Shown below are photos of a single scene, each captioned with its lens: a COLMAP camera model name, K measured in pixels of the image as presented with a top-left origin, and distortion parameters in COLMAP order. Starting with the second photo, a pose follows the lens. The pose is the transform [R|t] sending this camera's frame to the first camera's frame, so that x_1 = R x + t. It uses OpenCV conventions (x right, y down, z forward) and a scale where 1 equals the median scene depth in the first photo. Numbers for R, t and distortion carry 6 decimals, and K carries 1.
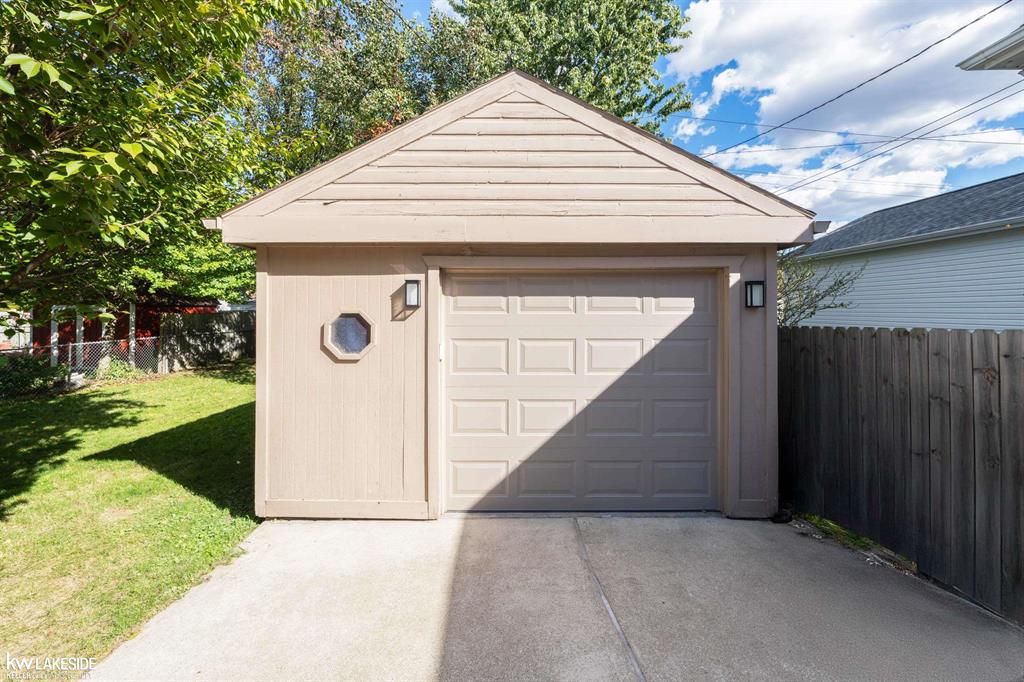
lens RADIAL K [[413.6, 0, 508.9], [0, 413.6, 303.2], [0, 0, 1]] dist [-0.000023, -0.000001]
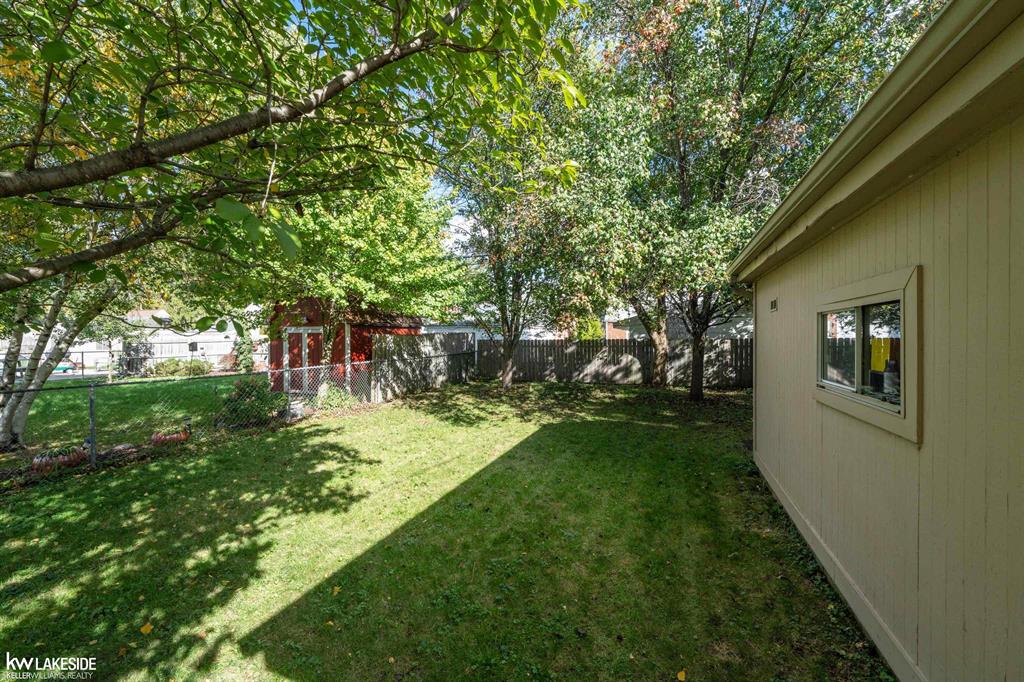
lens RADIAL K [[413.6, 0, 512.5], [0, 413.6, 339.1], [0, 0, 1]] dist [-0.000023, -0.000001]
pose [[0.931971, 0.002610, -0.362523, -0.265864], [0.007247, 0.999640, 0.025827, 0.014369], [0.362460, -0.026697, 0.931617, 0.310469]]
